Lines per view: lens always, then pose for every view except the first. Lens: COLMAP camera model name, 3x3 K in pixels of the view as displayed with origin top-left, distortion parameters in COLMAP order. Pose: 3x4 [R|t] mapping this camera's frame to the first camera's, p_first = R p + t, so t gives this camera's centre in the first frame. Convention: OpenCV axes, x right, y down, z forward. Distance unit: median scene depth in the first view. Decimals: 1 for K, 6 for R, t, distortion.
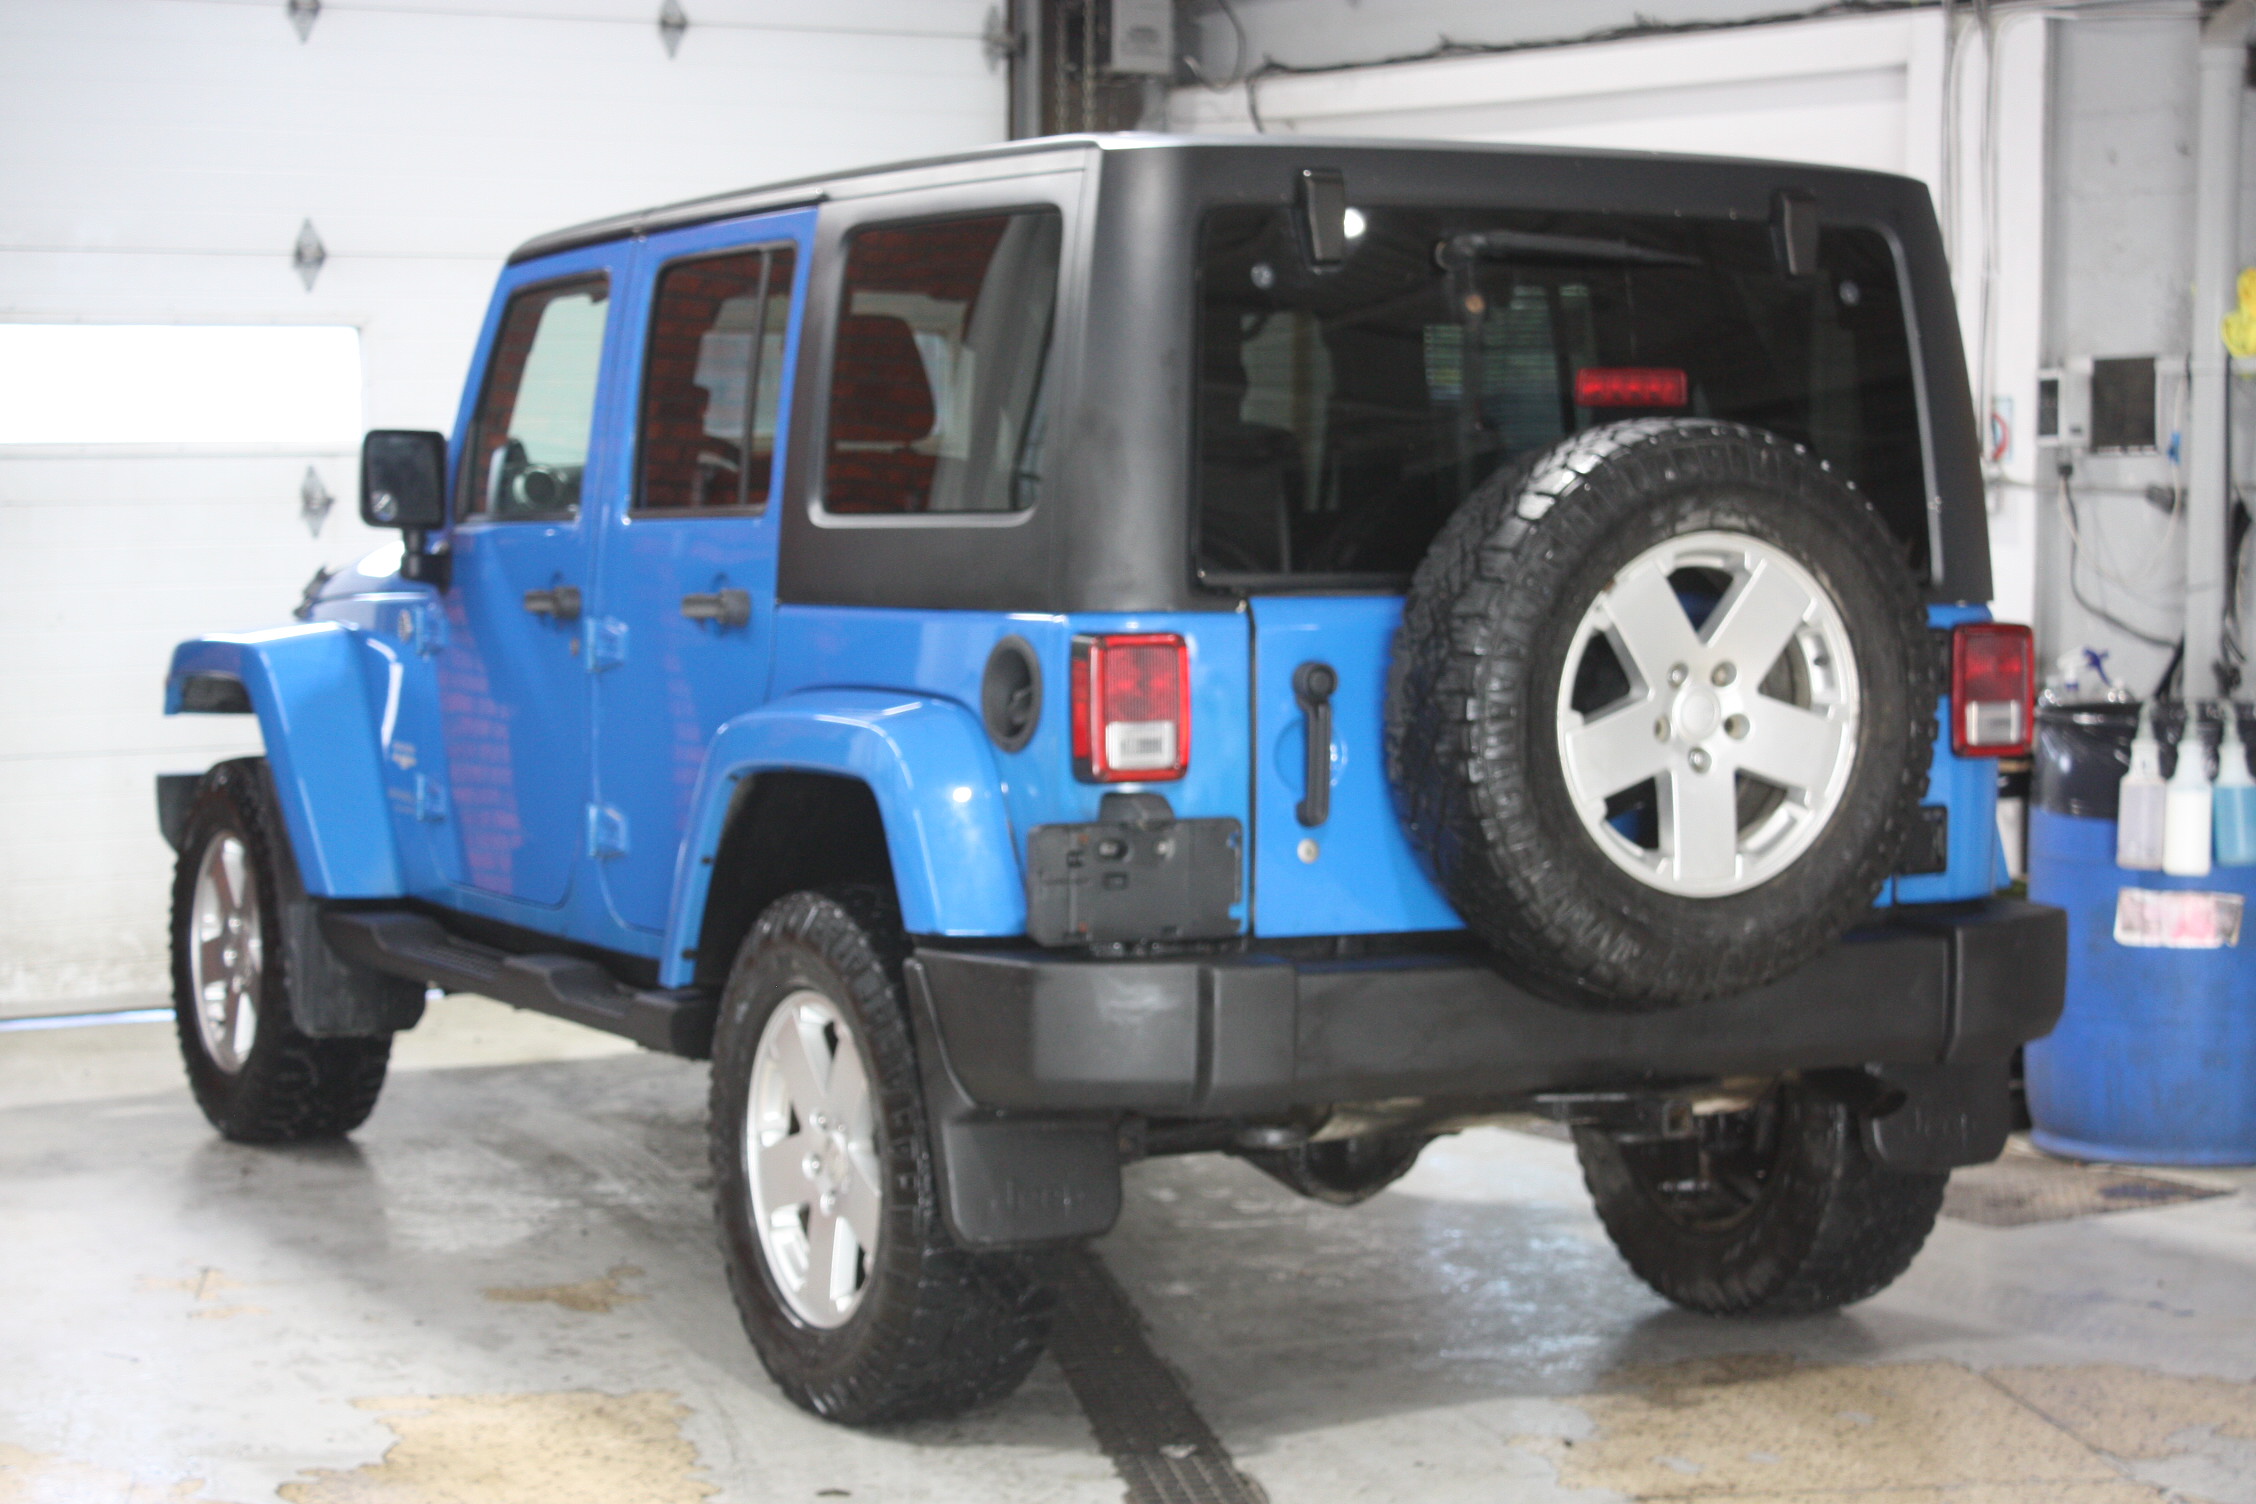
lens RADIAL K [[4582.4, 0, 1128.0], [0, 4582.4, 752.0], [0, 0, 1]] dist [0.021097, 0.354354]
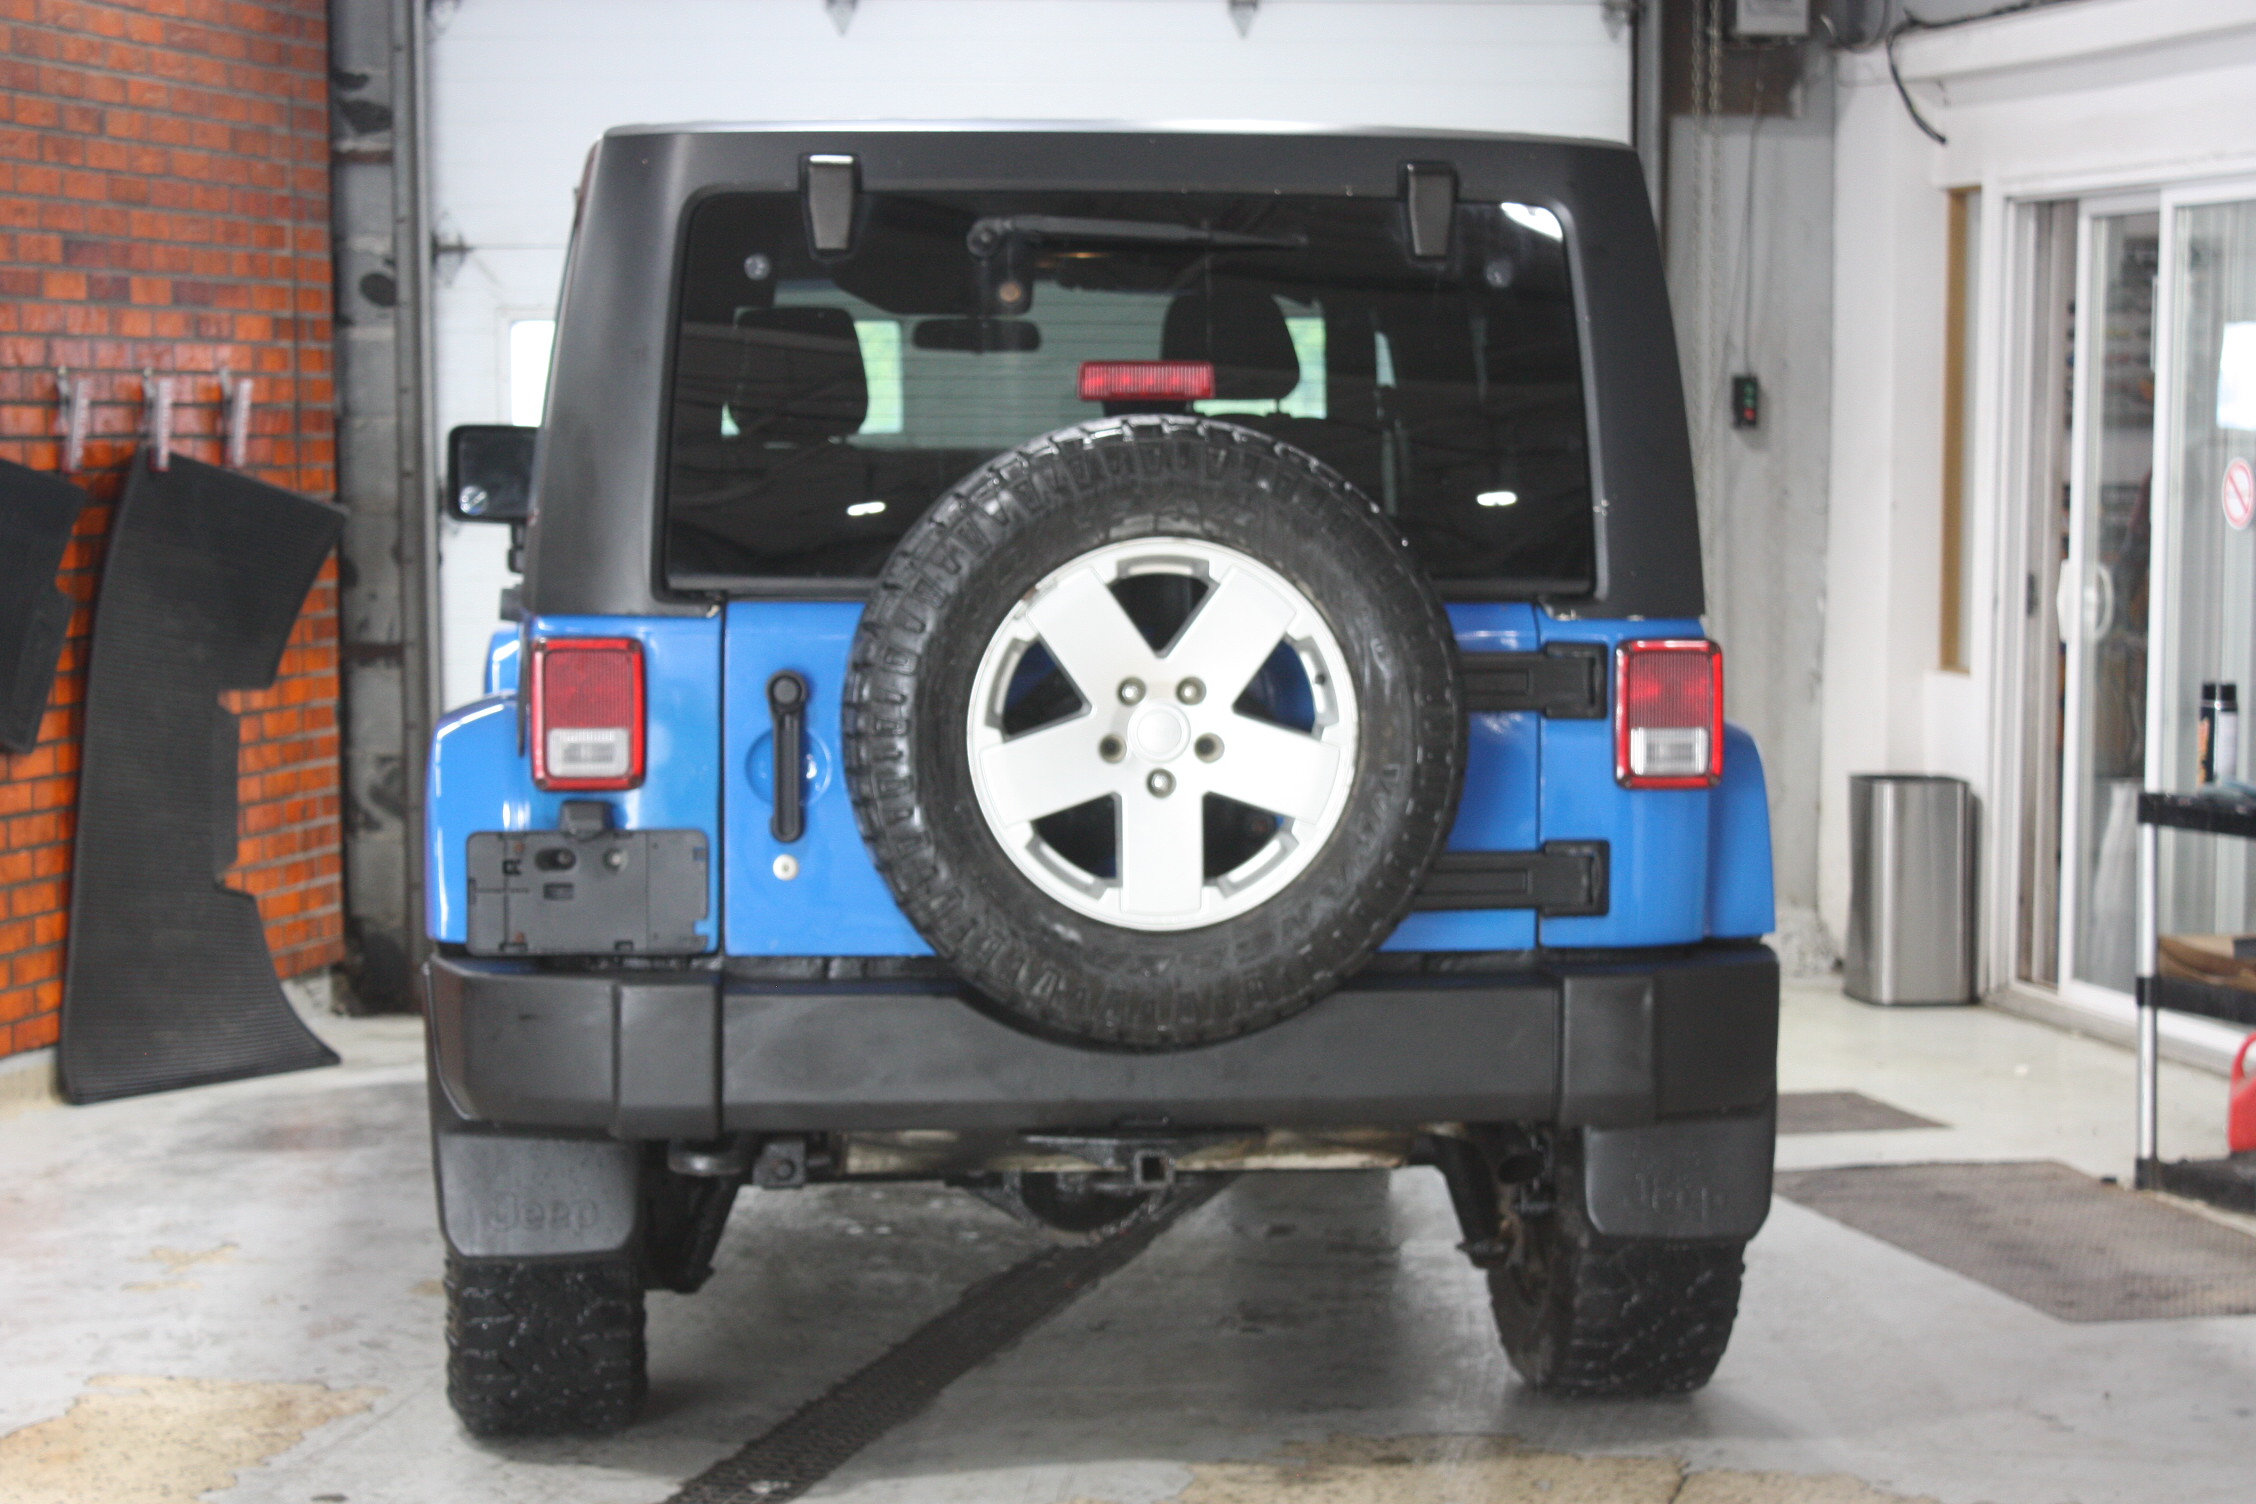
lens RADIAL K [[4721.2, 0, 1128.0], [0, 4721.2, 752.0], [0, 0, 1]] dist [0.030251, 0.214467]
pose [[0.927135, 0.023986, -0.373959, 0.475185], [-0.022971, 0.999710, 0.007171, -0.011225], [0.374023, 0.001942, 0.927417, 0.111593]]
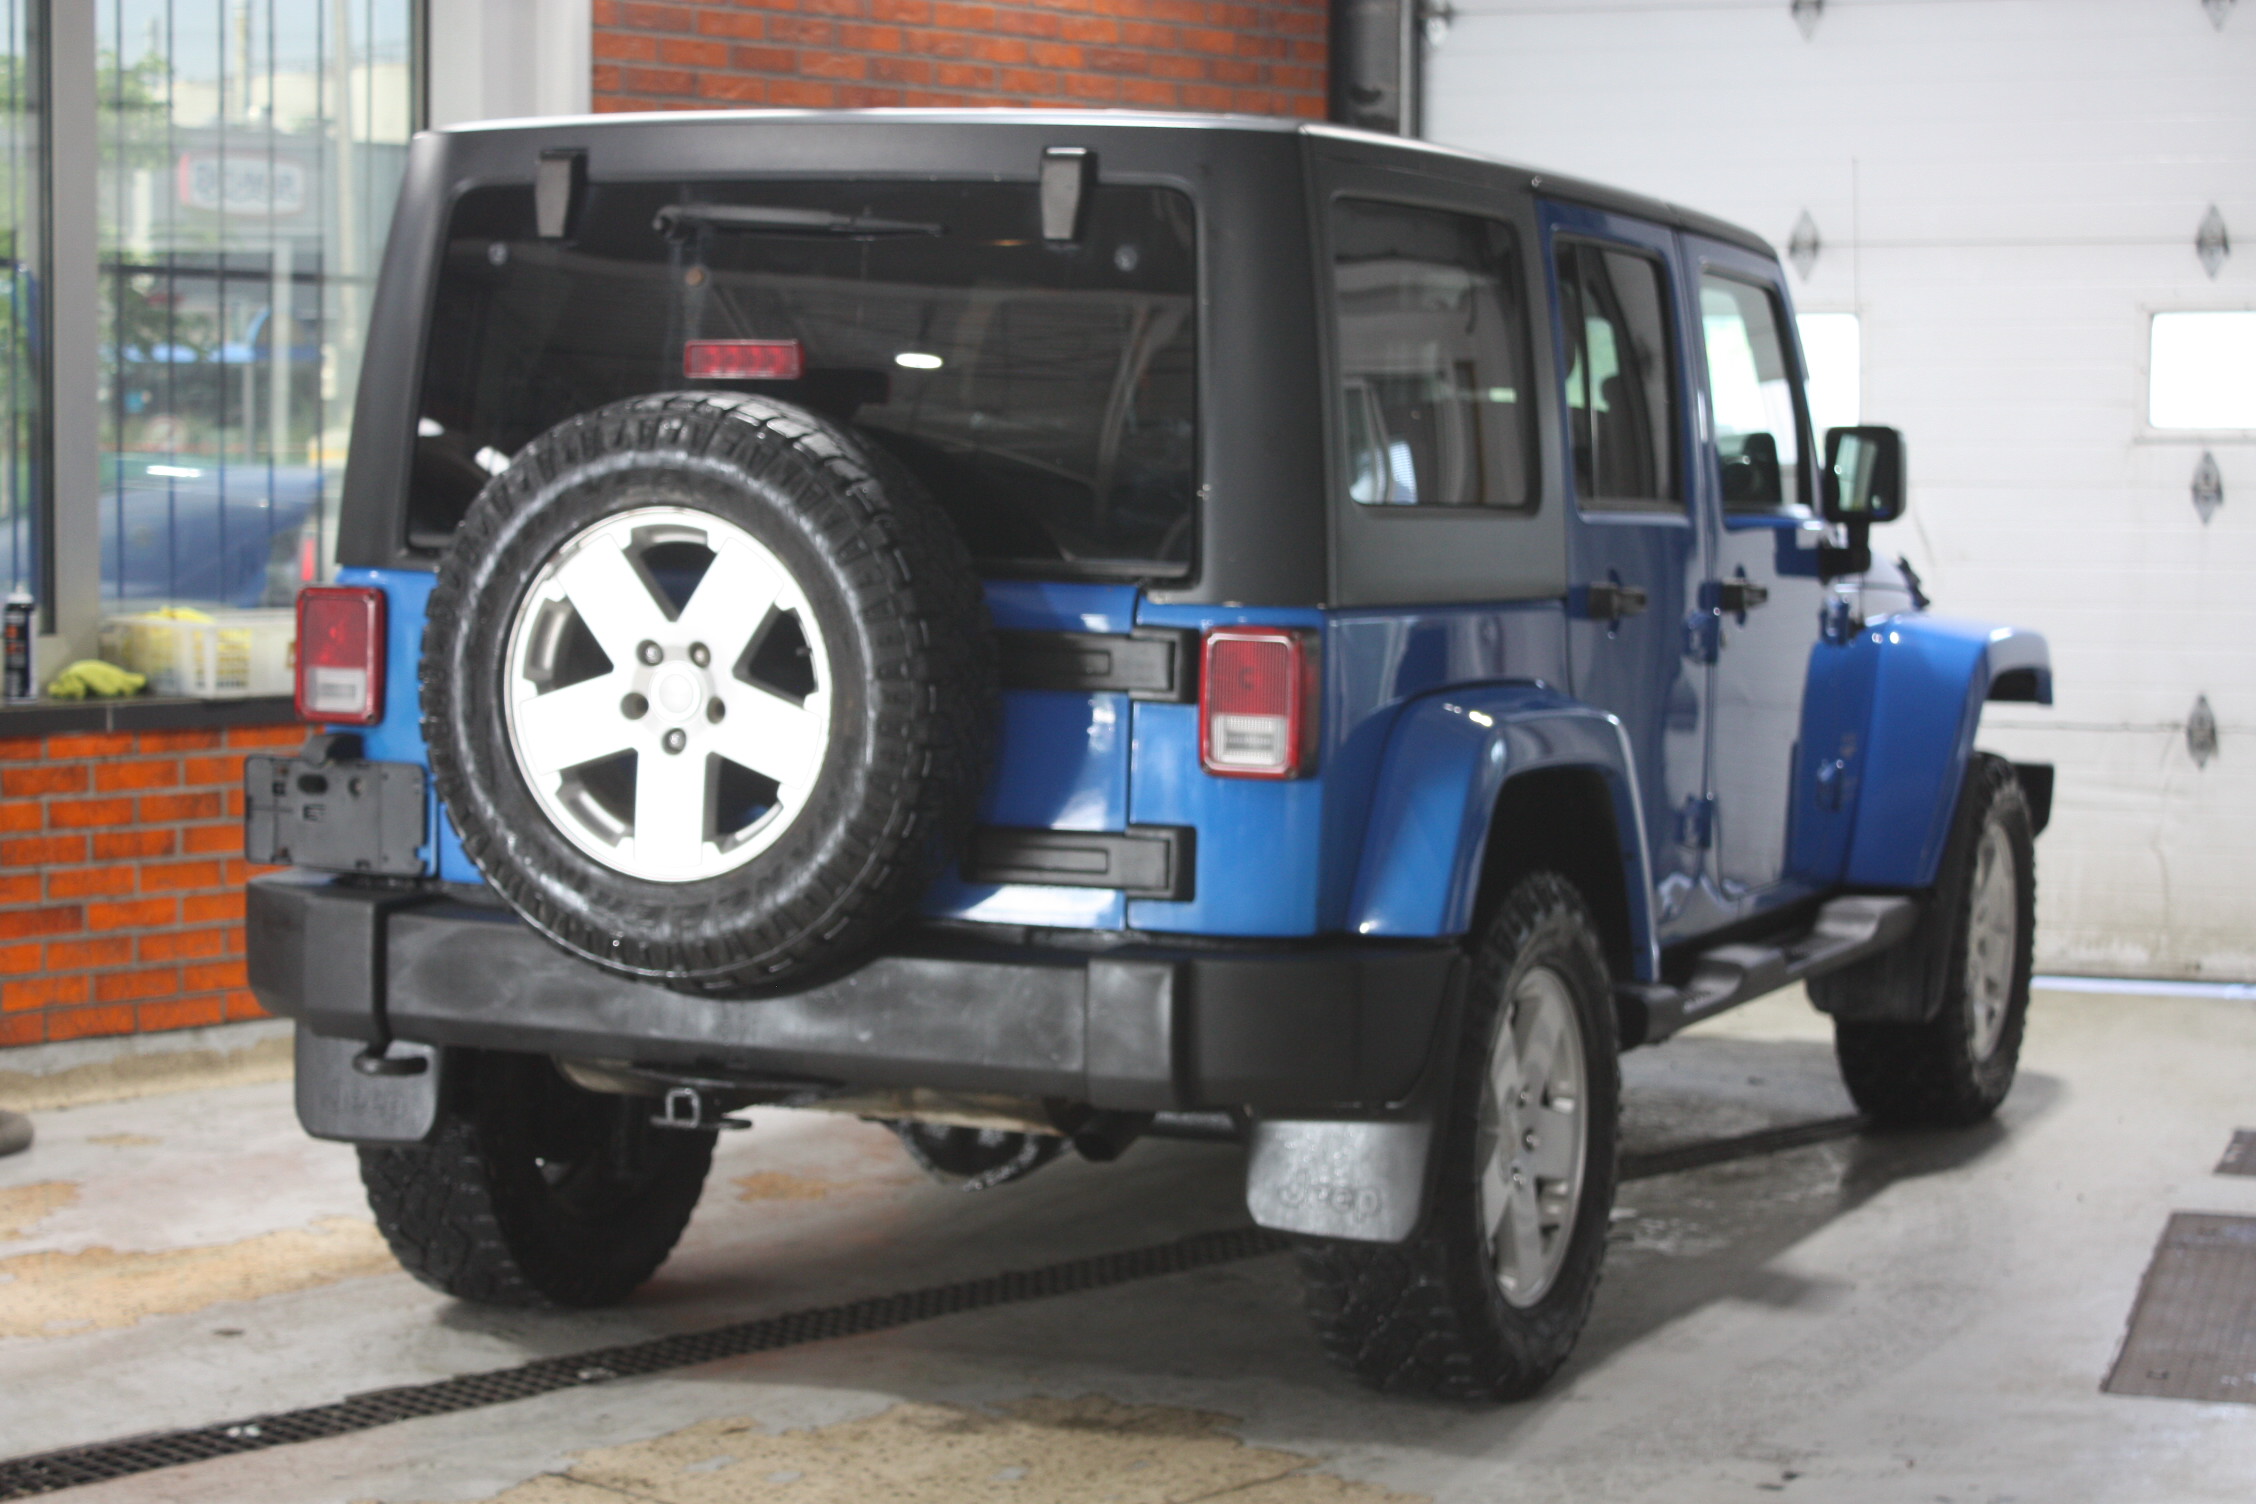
lens RADIAL K [[4288.0, 0, 1128.0], [0, 4288.0, 752.0], [0, 0, 1]] dist [-0.011652, -0.172622]
pose [[0.609460, 0.070078, -0.789714, 0.902629], [-0.065085, 0.997146, 0.038256, -0.037131], [0.790141, 0.028084, 0.612282, 0.517710]]
